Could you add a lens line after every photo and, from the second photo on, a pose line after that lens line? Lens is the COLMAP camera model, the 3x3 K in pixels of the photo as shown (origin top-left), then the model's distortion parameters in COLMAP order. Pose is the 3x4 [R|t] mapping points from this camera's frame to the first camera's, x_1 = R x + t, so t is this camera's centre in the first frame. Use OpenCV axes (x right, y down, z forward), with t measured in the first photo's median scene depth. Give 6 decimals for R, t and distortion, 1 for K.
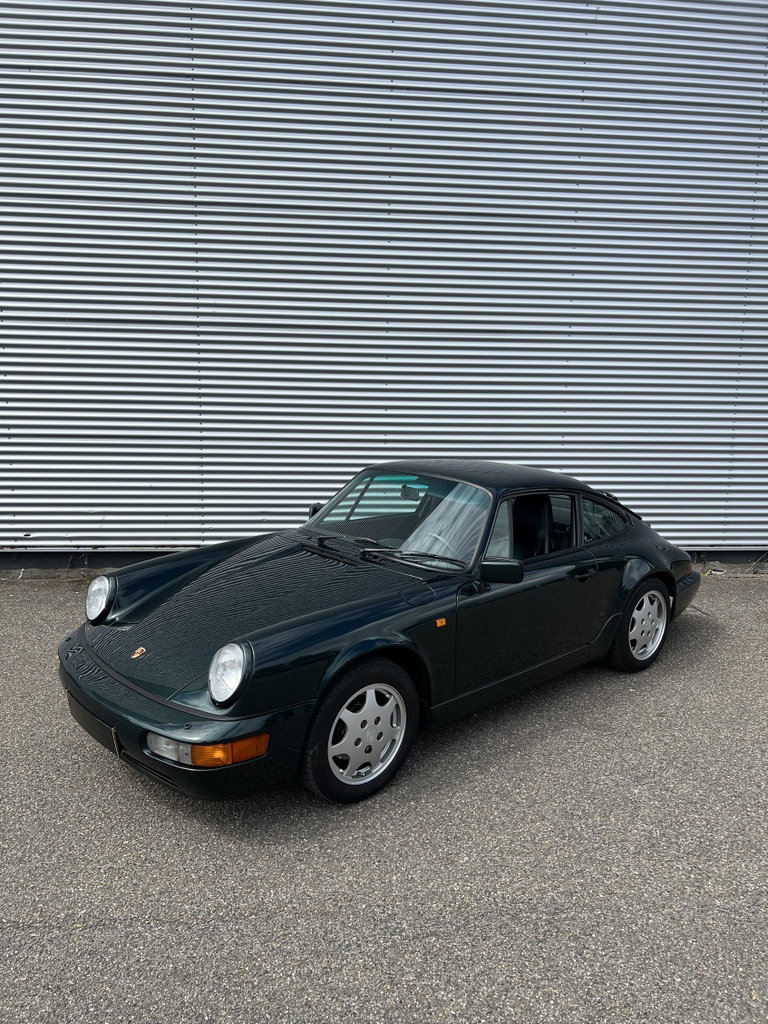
lens RADIAL K [[794.9, 0, 386.8], [0, 794.9, 514.8], [0, 0, 1]] dist [0.044626, -0.052082]
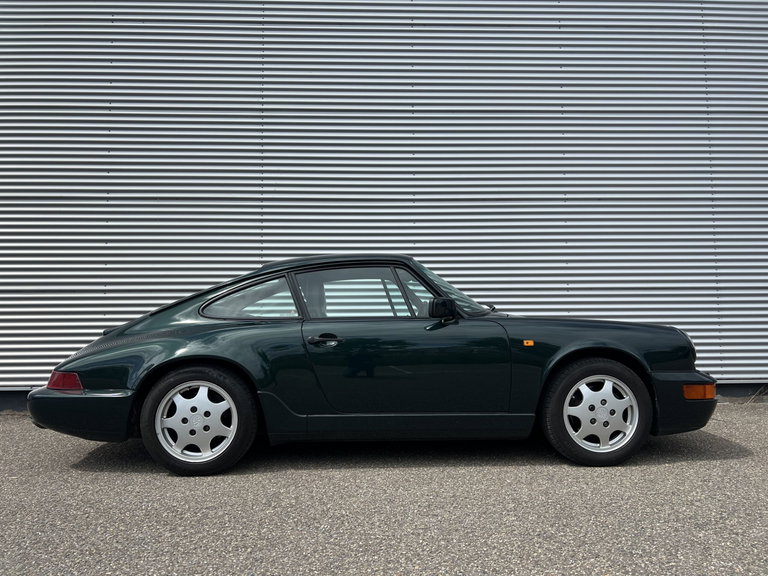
lens RADIAL K [[596.2, 0, 386.6], [0, 596.2, 289.0], [0, 0, 1]] dist [0.044626, -0.052082]
pose [[0.997823, -0.028504, -0.059474, 0.017713], [0.013418, 0.970656, -0.240097, 0.244193], [0.064572, 0.238776, 0.968925, 0.286932]]
